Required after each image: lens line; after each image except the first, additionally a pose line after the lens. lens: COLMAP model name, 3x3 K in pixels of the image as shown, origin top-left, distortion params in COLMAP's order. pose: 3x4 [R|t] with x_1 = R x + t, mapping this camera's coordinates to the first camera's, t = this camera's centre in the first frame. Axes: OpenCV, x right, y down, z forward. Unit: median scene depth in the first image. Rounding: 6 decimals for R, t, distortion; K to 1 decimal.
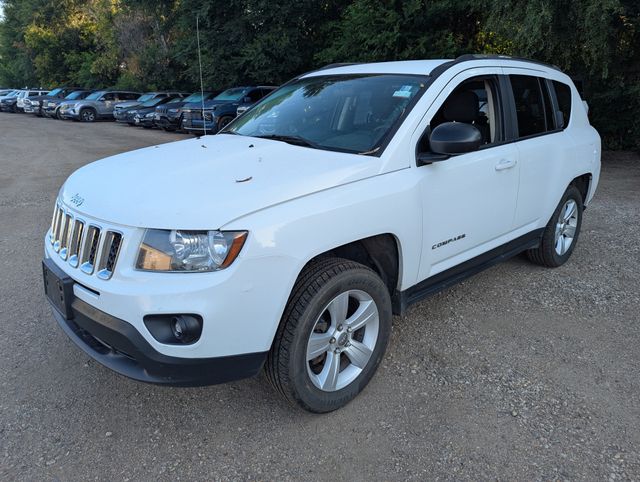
lens RADIAL K [[470.1, 0, 320.0], [0, 470.1, 241.0], [0, 0, 1]] dist [0.061166, -0.045563]
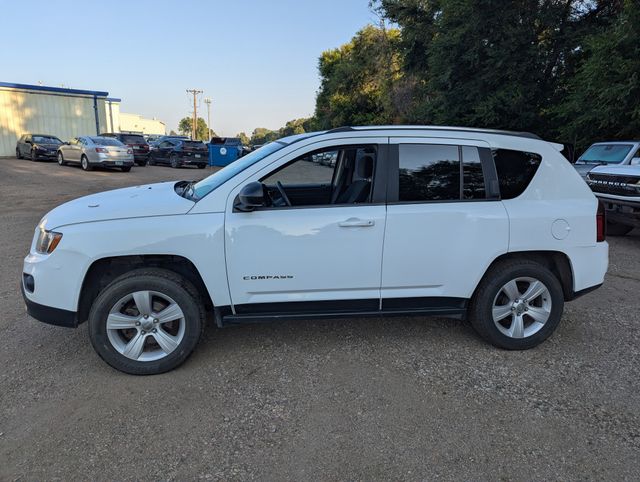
lens RADIAL K [[470.1, 0, 320.0], [0, 470.1, 241.0], [0, 0, 1]] dist [0.061166, -0.045563]
pose [[0.817797, 0.132005, -0.560164, 0.170059], [-0.189446, 0.980839, -0.045438, -0.009930], [0.543432, 0.143280, 0.827135, 0.010160]]
